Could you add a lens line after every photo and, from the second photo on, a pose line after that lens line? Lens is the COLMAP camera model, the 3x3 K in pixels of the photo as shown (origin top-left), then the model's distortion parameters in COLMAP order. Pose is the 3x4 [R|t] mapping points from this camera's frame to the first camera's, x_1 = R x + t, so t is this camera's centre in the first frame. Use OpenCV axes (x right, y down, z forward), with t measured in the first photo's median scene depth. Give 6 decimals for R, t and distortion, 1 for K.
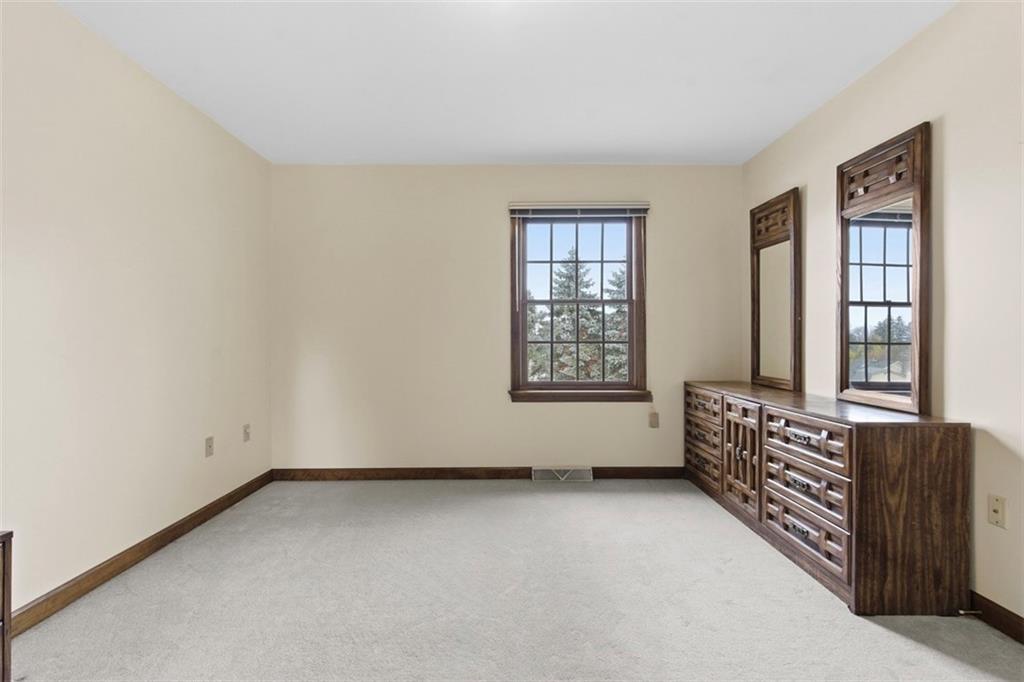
lens RADIAL K [[443.8, 0, 512.0], [0, 443.8, 341.0], [0, 0, 1]] dist [0.000272, 0.000010]
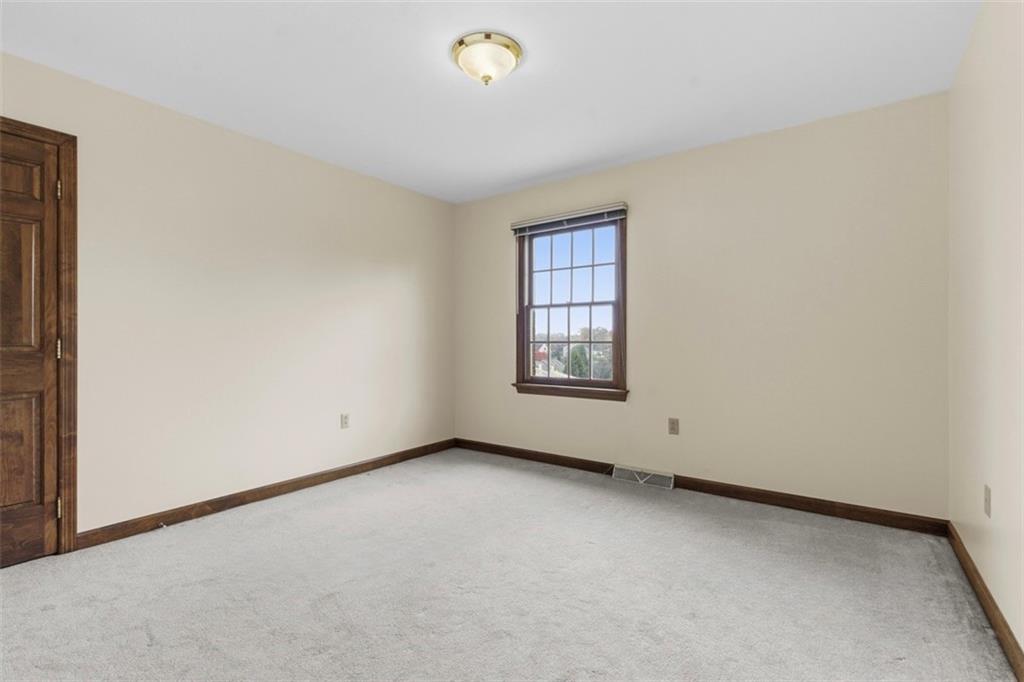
lens RADIAL K [[457.8, 0, 527.6], [0, 457.8, 339.4], [0, 0, 1]] dist [0.003632, 0.000750]
pose [[0.815966, 0.002241, -0.578096, 0.710405], [-0.006053, 0.999971, -0.004668, 0.002109], [0.578068, 0.007308, 0.815956, 0.028103]]
